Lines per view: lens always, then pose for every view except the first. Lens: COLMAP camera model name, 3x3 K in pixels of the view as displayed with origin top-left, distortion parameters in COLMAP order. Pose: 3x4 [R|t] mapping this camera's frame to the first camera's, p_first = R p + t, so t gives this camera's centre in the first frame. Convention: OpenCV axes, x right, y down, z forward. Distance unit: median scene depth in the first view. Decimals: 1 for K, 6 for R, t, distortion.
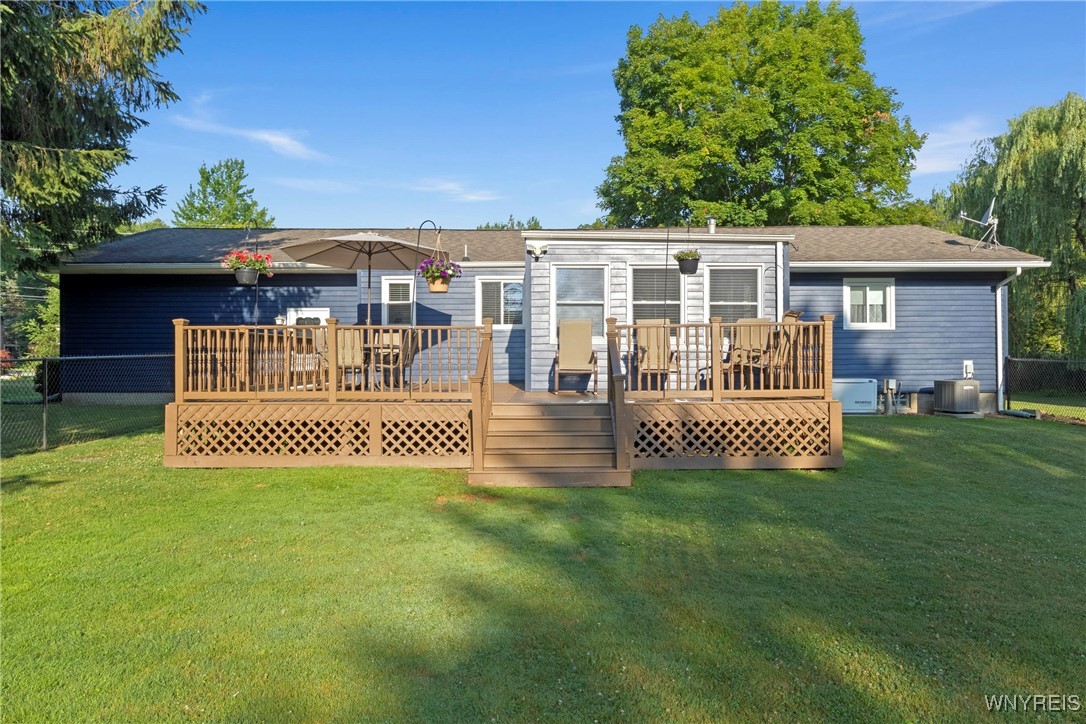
lens RADIAL K [[690.2, 0, 544.7], [0, 690.2, 358.8], [0, 0, 1]] dist [-0.001805, -0.000646]
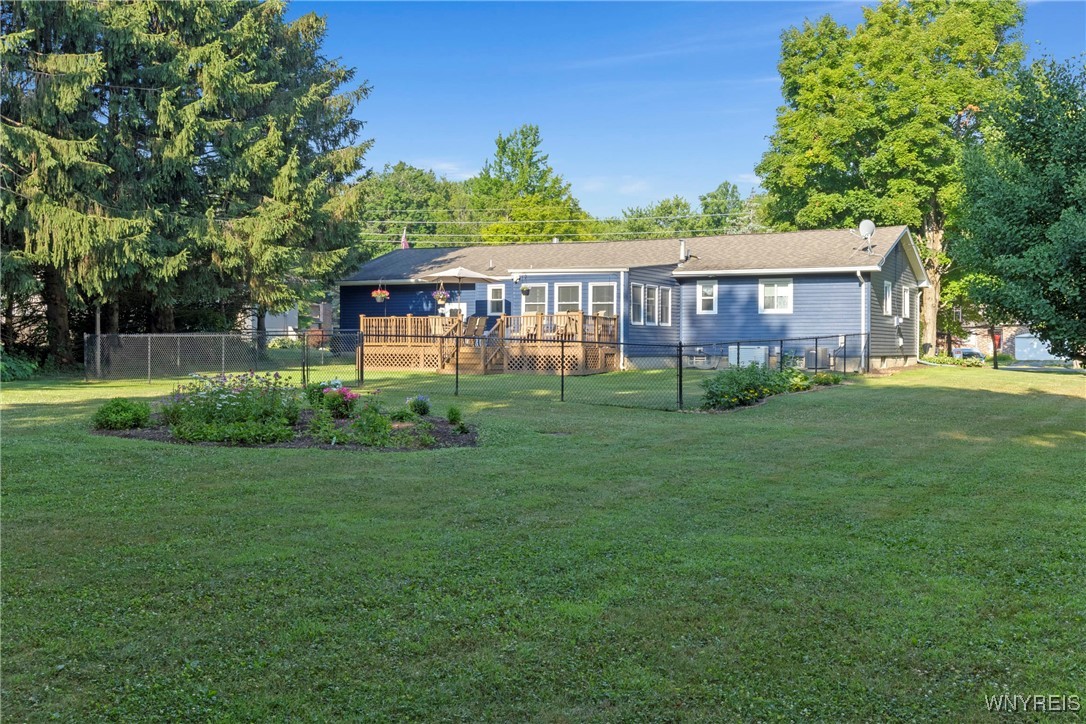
lens RADIAL K [[1065.8, 0, 541.3], [0, 1065.8, 365.2], [0, 0, 1]] dist [-0.035465, 0.000000]
pose [[0.886213, 0.015433, -0.463020, 1.082923], [-0.005836, 0.999738, 0.022152, 0.021768], [0.463241, -0.016930, 0.886071, -1.262893]]
